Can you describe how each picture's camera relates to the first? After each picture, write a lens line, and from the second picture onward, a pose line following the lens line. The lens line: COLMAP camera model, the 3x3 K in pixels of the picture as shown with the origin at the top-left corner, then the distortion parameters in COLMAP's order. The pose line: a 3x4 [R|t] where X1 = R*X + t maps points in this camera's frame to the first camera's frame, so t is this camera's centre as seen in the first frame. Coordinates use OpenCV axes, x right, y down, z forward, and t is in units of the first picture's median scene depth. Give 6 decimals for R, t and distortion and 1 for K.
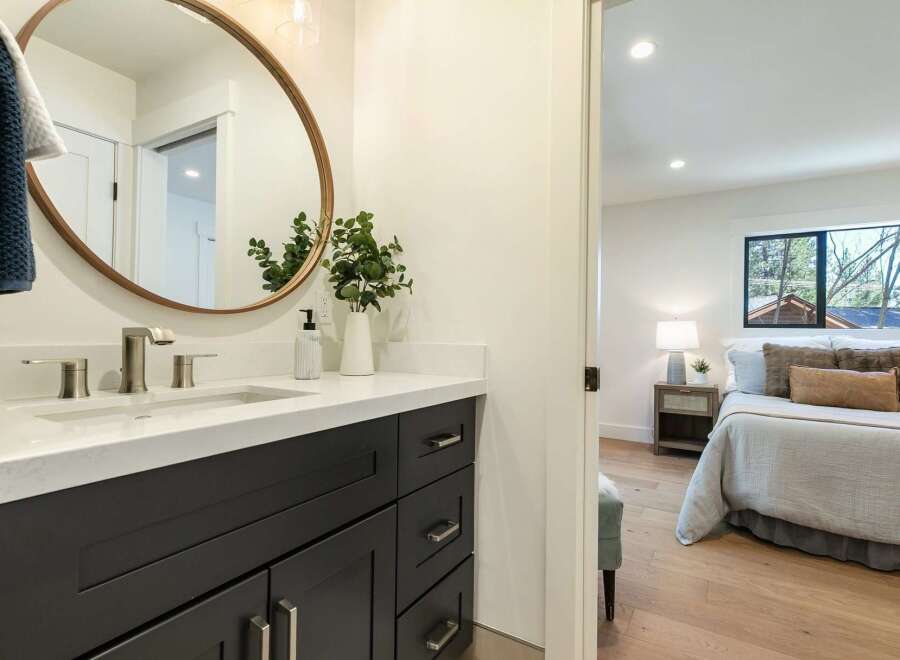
lens RADIAL K [[436.1, 0, 450.0], [0, 436.1, 330.0], [0, 0, 1]] dist [-0.000114, -0.000250]
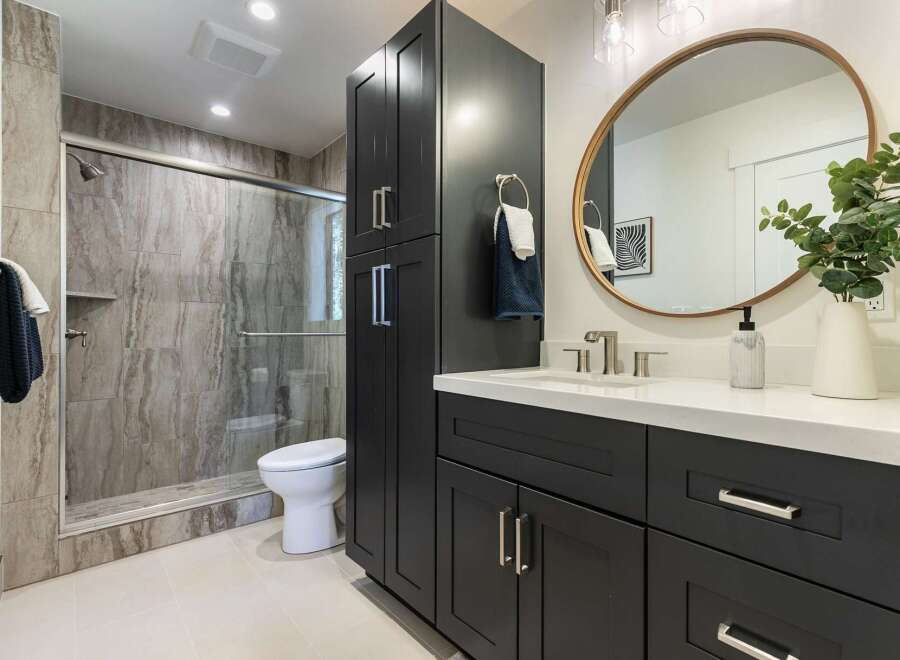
lens RADIAL K [[436.1, 0, 450.0], [0, 436.1, 330.0], [0, 0, 1]] dist [-0.000114, -0.000250]
pose [[-0.289233, -0.011820, -0.957186, 0.790087], [0.005517, 0.999887, -0.014015, 0.009036], [0.957243, -0.009334, -0.289135, 0.836018]]
